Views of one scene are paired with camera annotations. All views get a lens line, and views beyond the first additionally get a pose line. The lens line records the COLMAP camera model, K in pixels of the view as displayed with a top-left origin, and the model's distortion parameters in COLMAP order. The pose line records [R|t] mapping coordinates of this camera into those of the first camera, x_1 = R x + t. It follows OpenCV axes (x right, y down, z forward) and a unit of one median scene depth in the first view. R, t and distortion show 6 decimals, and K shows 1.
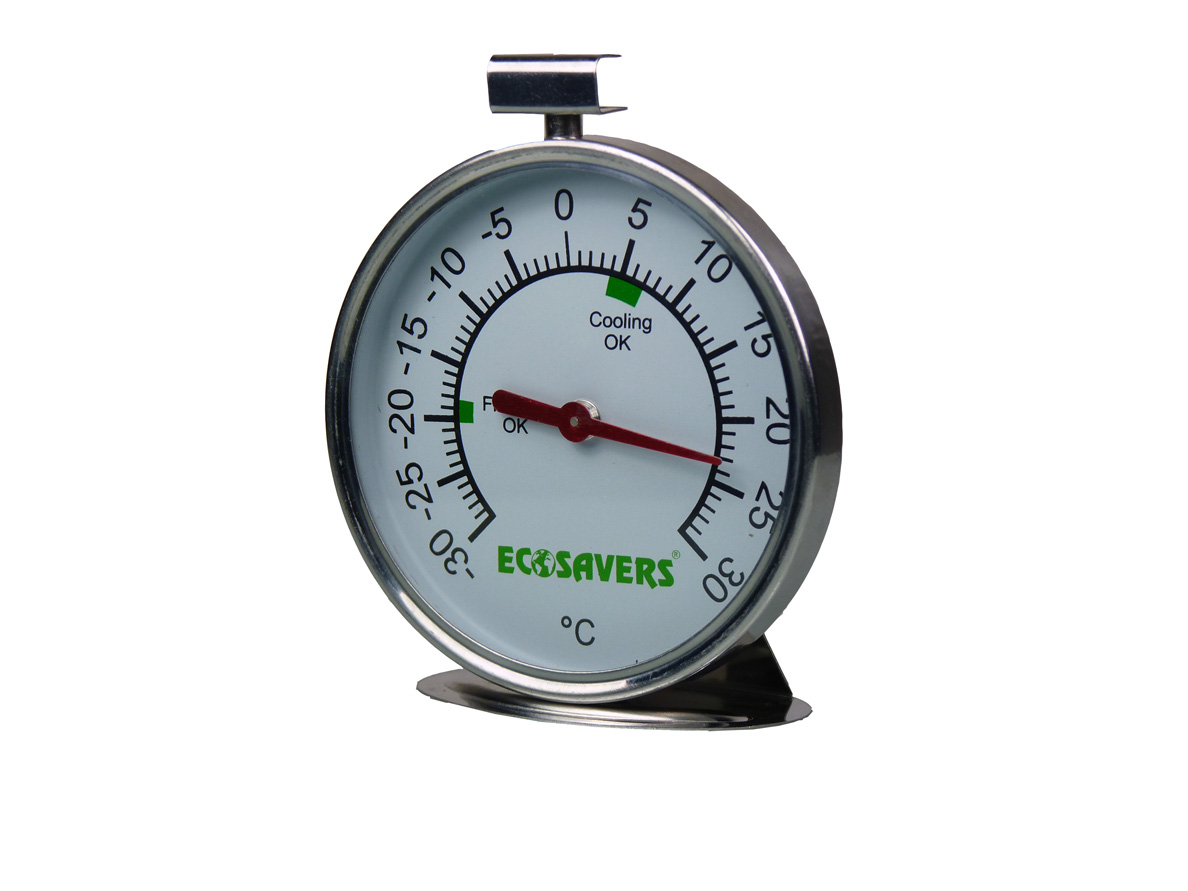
lens RADIAL K [[4485.7, 0, 593.3], [0, 4485.7, 440.9], [0, 0, 1]] dist [0.176433, 0.000000]
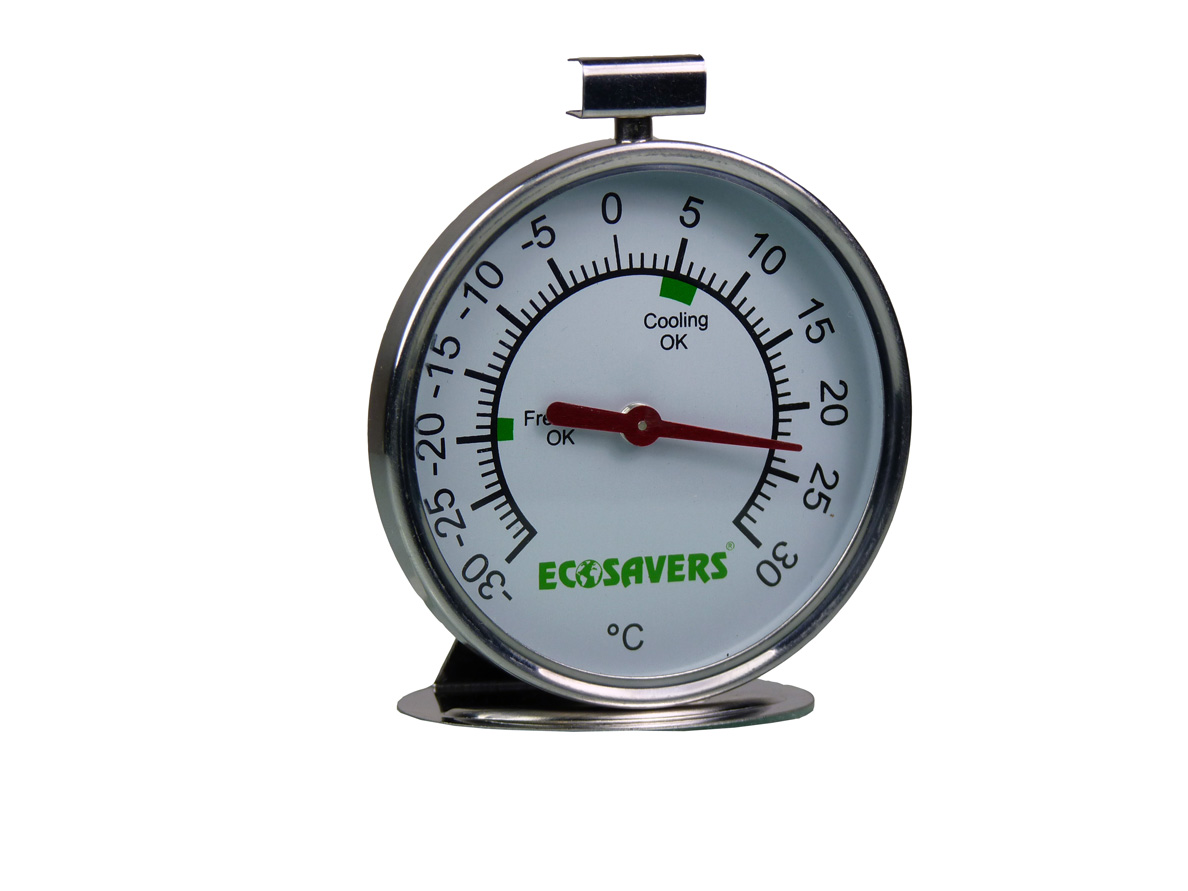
lens RADIAL K [[4485.7, 0, 594.9], [0, 4485.7, 449.4], [0, 0, 1]] dist [0.176433, 0.000000]
pose [[0.627471, -0.097998, 0.772448, -0.776798], [0.092672, 0.994396, 0.050877, -0.050432], [-0.773106, 0.039660, 0.633036, 0.378962]]
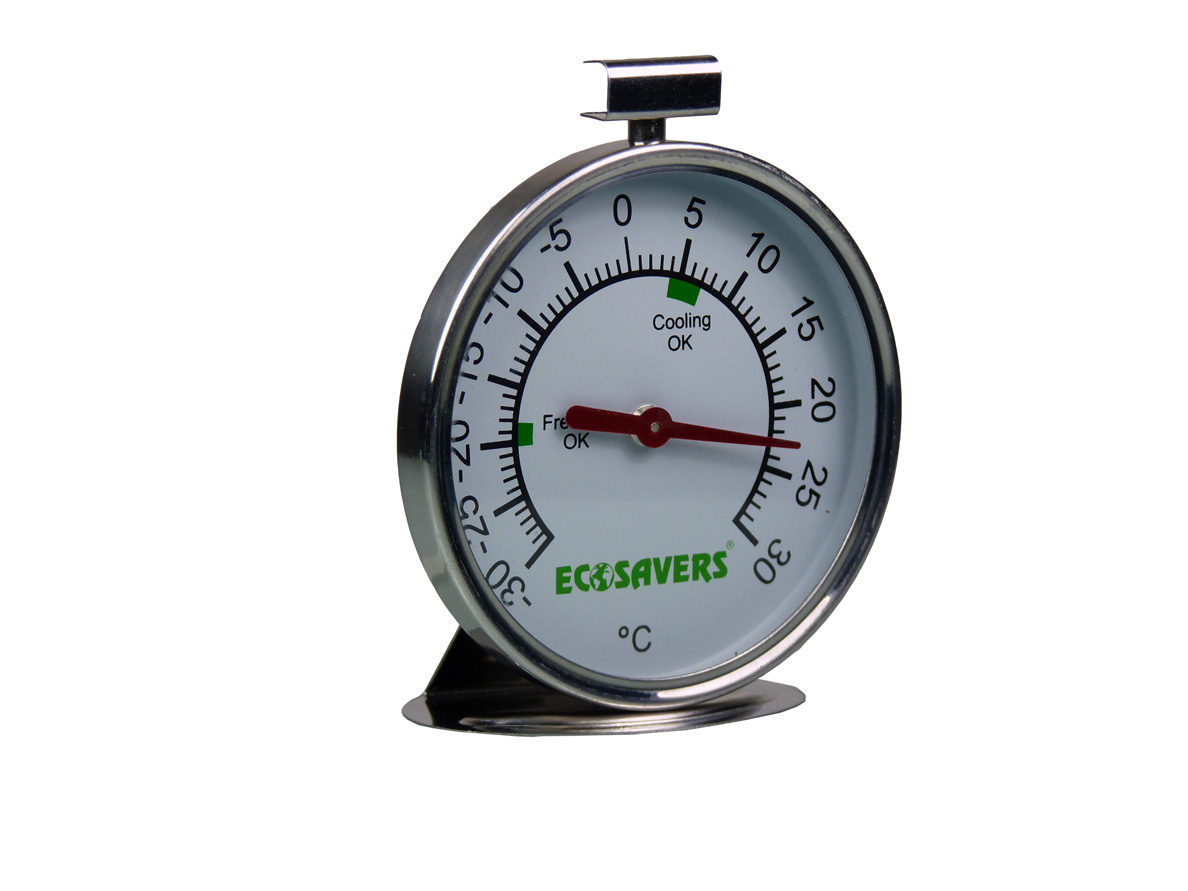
lens RADIAL K [[4485.7, 0, 592.5], [0, 4485.7, 446.1], [0, 0, 1]] dist [0.176433, 0.000000]
pose [[0.477046, -0.114715, 0.871359, -0.873995], [0.105442, 0.991754, 0.072839, -0.073670], [-0.872530, 0.057130, 0.485209, 0.529776]]
